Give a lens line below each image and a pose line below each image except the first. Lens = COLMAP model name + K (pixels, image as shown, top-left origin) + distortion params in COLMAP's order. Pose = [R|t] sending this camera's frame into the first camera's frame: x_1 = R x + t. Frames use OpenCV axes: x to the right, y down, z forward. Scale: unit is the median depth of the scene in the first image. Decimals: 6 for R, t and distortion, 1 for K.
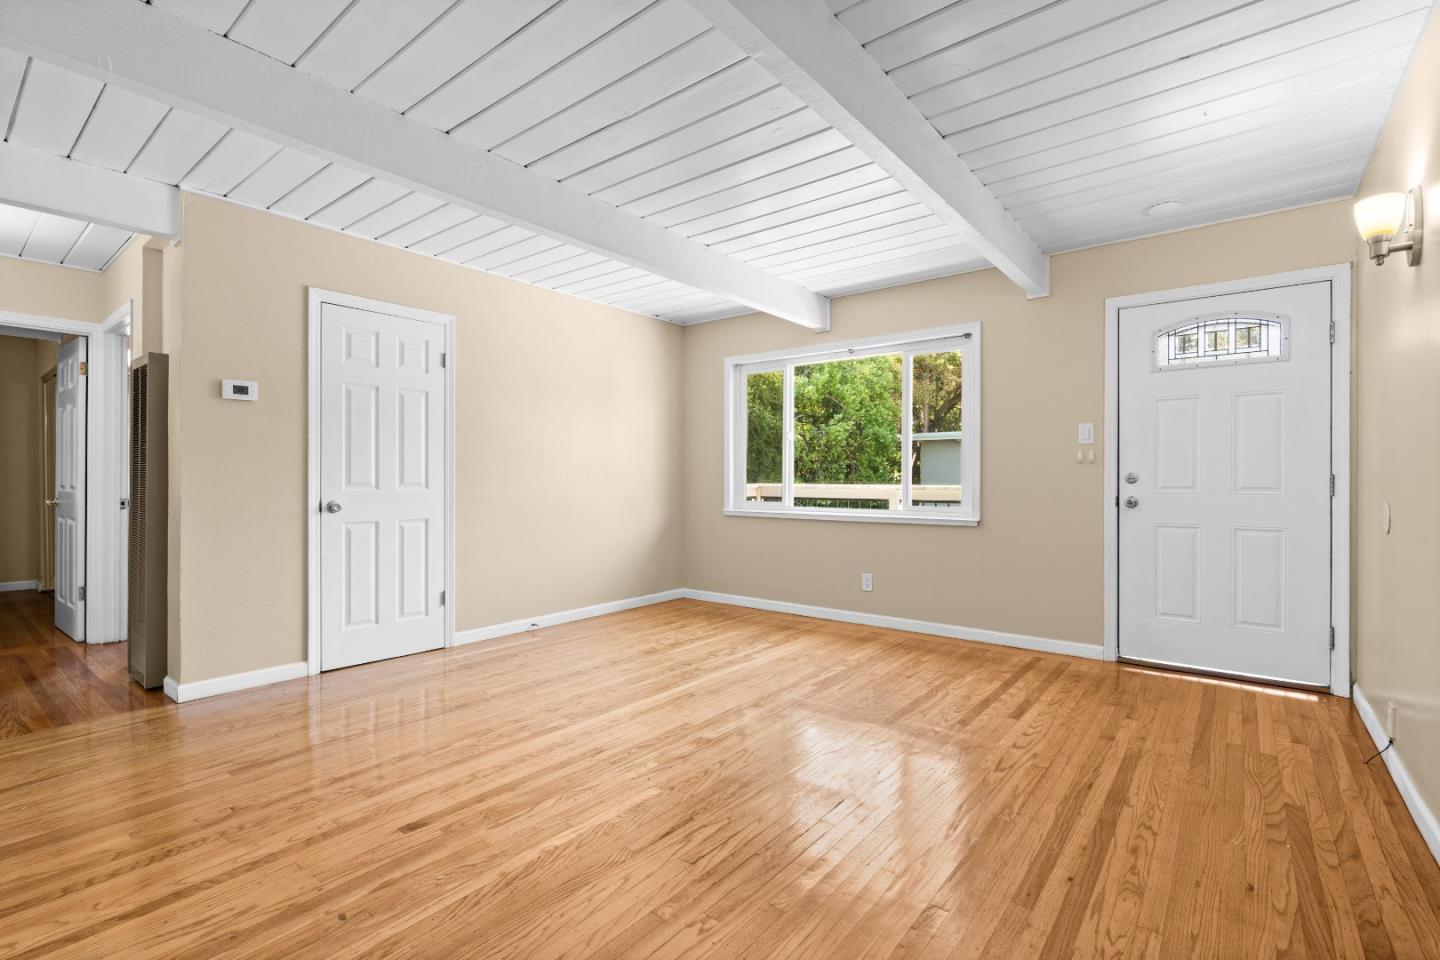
lens RADIAL K [[653.4, 0, 714.6], [0, 653.4, 482.3], [0, 0, 1]] dist [-0.007586, 0.000805]
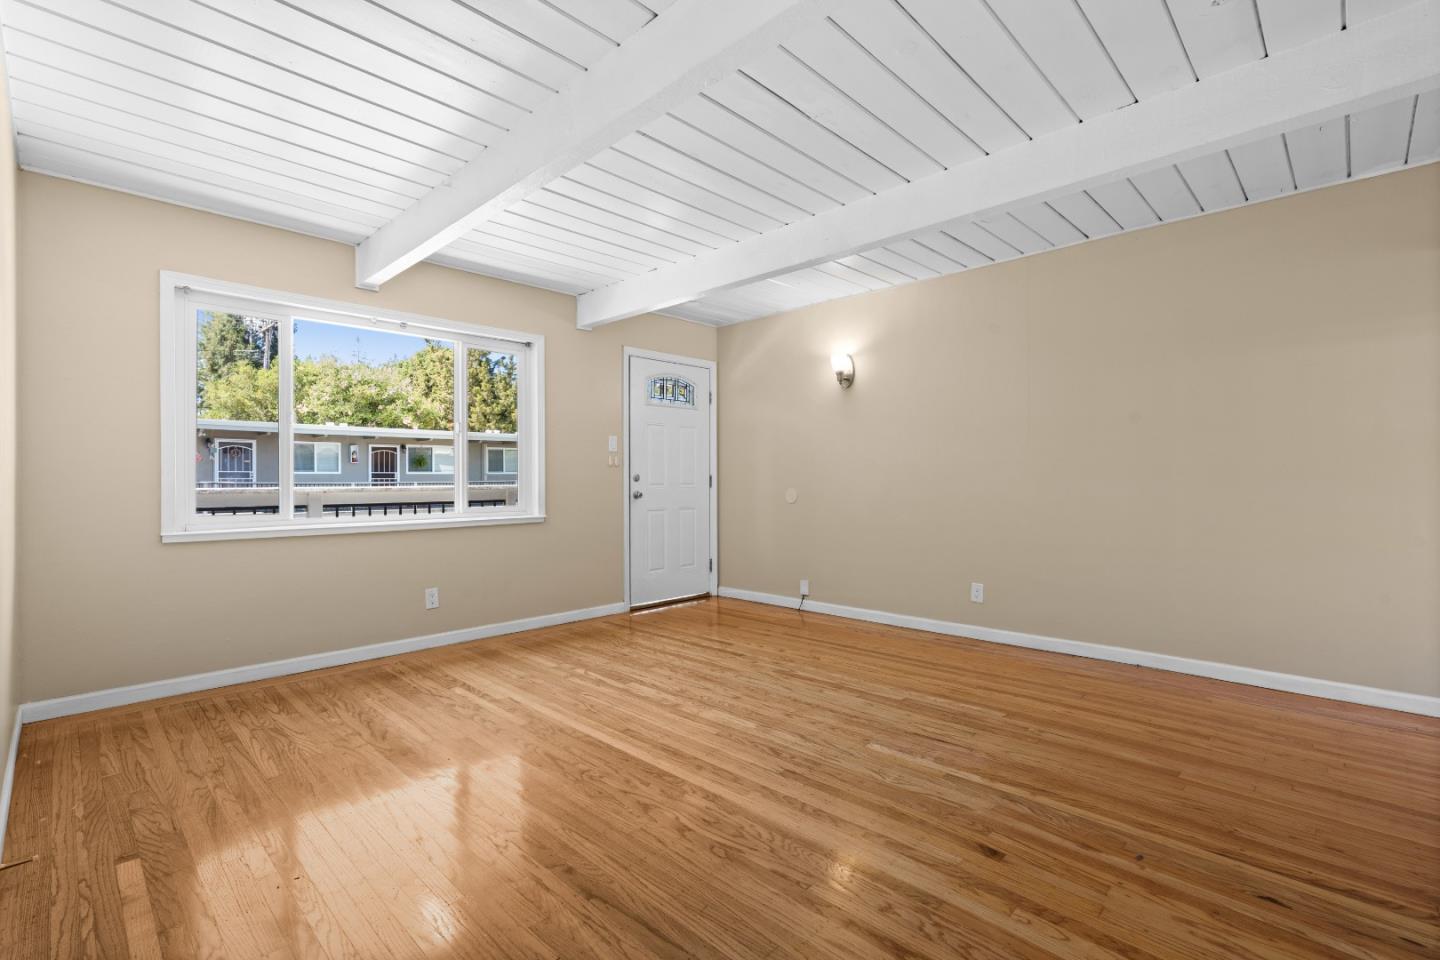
lens RADIAL K [[653.4, 0, 719.7], [0, 653.4, 476.6], [0, 0, 1]] dist [-0.007586, 0.000805]
pose [[0.098336, 0.001647, 0.995152, -0.858154], [0.009163, 0.999955, -0.002561, -0.003644], [-0.995111, 0.009370, 0.098316, 0.776820]]
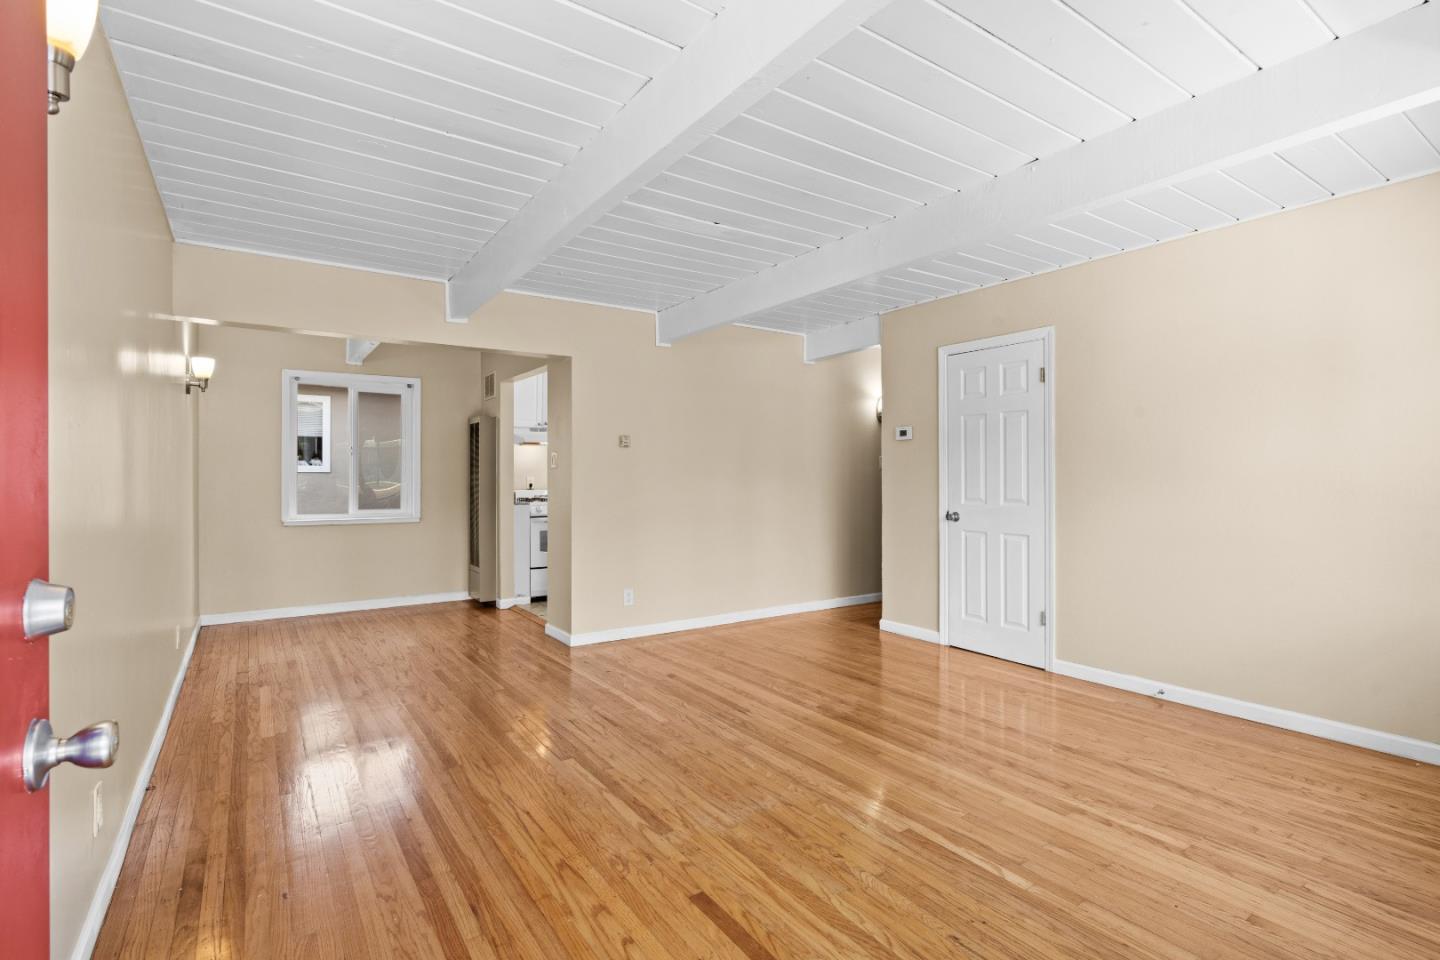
lens RADIAL K [[685.0, 0, 720.7], [0, 685.0, 475.4], [0, 0, 1]] dist [-0.005856, -0.000422]
pose [[-0.289113, -0.001557, -0.957294, 0.881579], [-0.002871, 0.999996, -0.000760, -0.042803], [0.957291, 0.002528, -0.289116, 1.045802]]
